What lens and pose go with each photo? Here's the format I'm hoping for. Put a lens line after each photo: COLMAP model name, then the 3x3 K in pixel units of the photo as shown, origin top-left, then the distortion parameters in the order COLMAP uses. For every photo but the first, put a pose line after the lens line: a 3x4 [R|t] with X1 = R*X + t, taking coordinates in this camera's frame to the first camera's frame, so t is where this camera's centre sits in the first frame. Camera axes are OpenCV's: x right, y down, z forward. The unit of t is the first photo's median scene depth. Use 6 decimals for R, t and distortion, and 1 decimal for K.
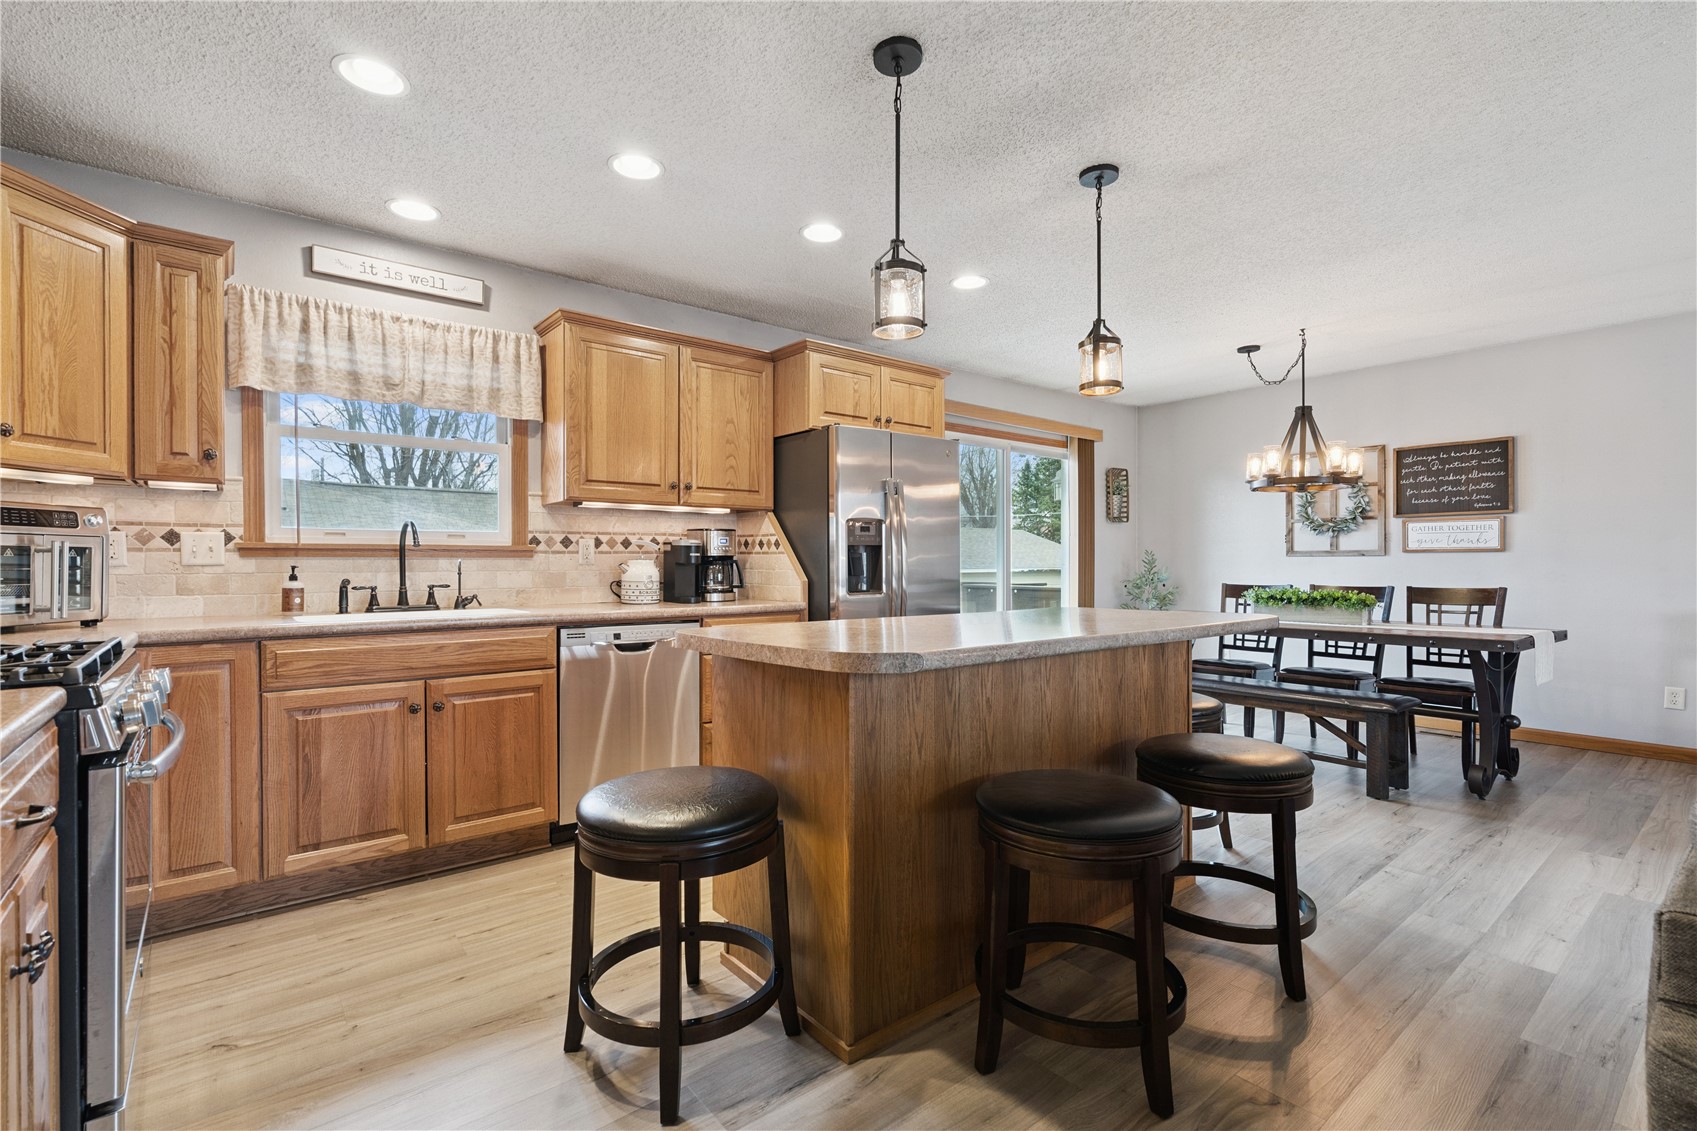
lens RADIAL K [[763.6, 0, 848.5], [0, 763.6, 565.5], [0, 0, 1]] dist [-0.002699, 0.000756]
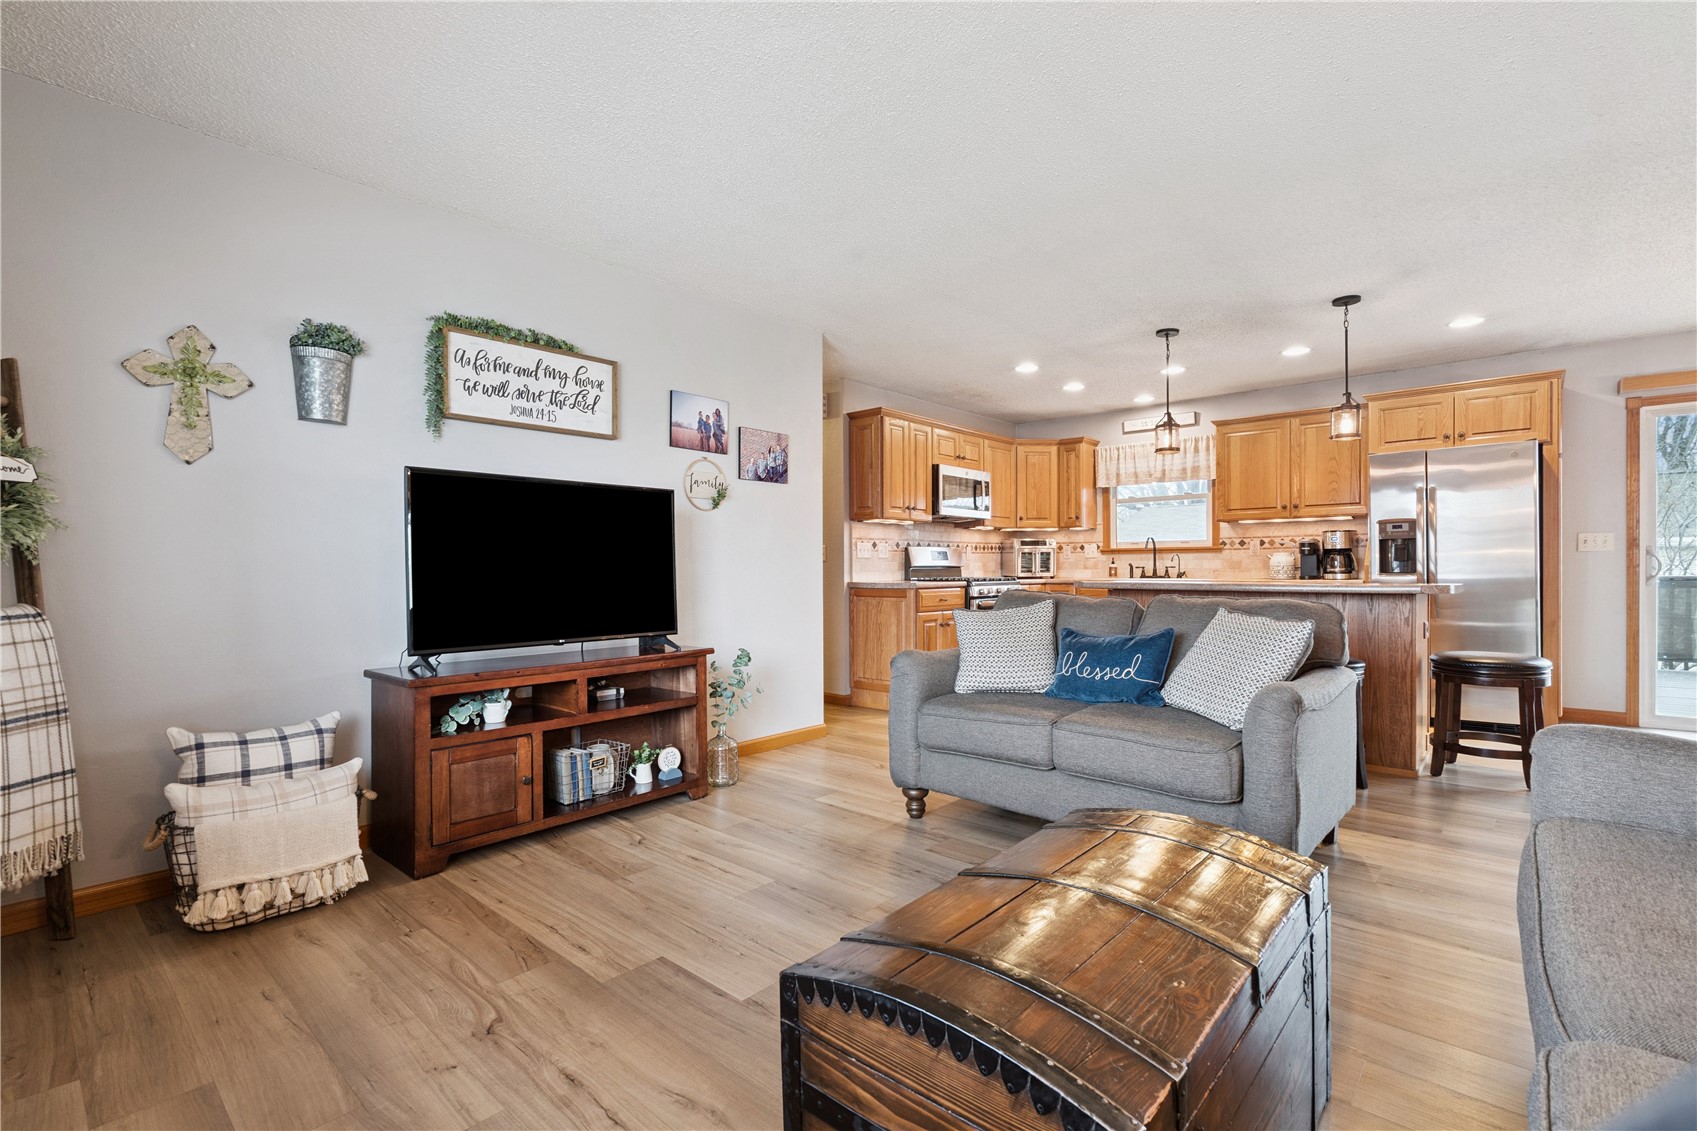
lens RADIAL K [[772.0, 0, 848.5], [0, 772.0, 565.5], [0, 0, 1]] dist [0.000059, -0.000002]
pose [[0.165100, -0.001502, -0.986276, 1.412203], [0.003404, 0.999994, -0.000953, 0.022100], [0.986271, -0.003200, 0.165104, -0.216730]]
